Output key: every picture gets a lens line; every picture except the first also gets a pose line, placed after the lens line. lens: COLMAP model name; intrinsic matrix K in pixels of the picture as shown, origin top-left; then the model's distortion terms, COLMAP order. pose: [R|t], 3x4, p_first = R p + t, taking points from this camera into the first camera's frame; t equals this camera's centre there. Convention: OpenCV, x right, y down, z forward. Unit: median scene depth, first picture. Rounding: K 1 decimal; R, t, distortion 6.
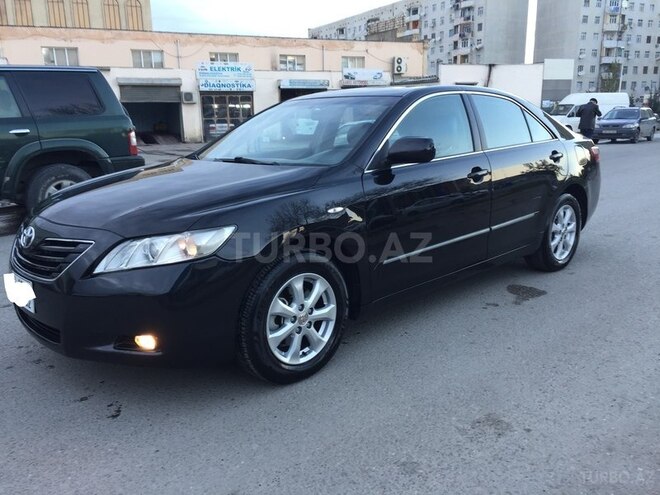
lens RADIAL K [[556.0, 0, 326.9], [0, 556.0, 249.0], [0, 0, 1]] dist [0.079218, -0.098536]
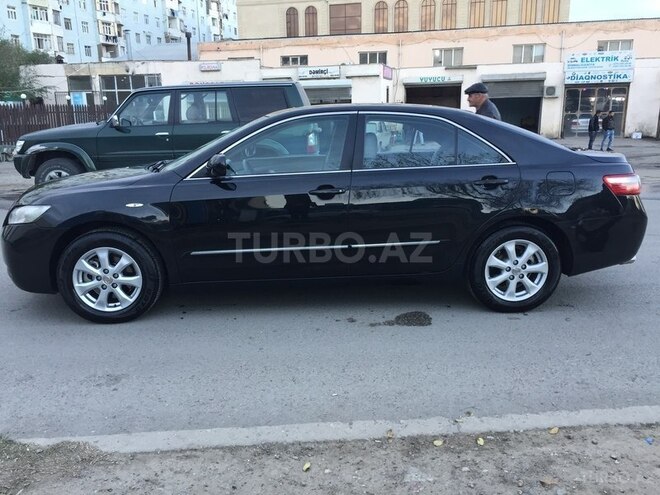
lens RADIAL K [[556.0, 0, 330.7], [0, 556.0, 251.1], [0, 0, 1]] dist [0.079218, -0.098536]
pose [[0.763661, 0.162311, -0.624881, 0.109697], [-0.151492, 0.985909, 0.070951, -0.011355], [0.627592, 0.040482, 0.777489, 0.022419]]
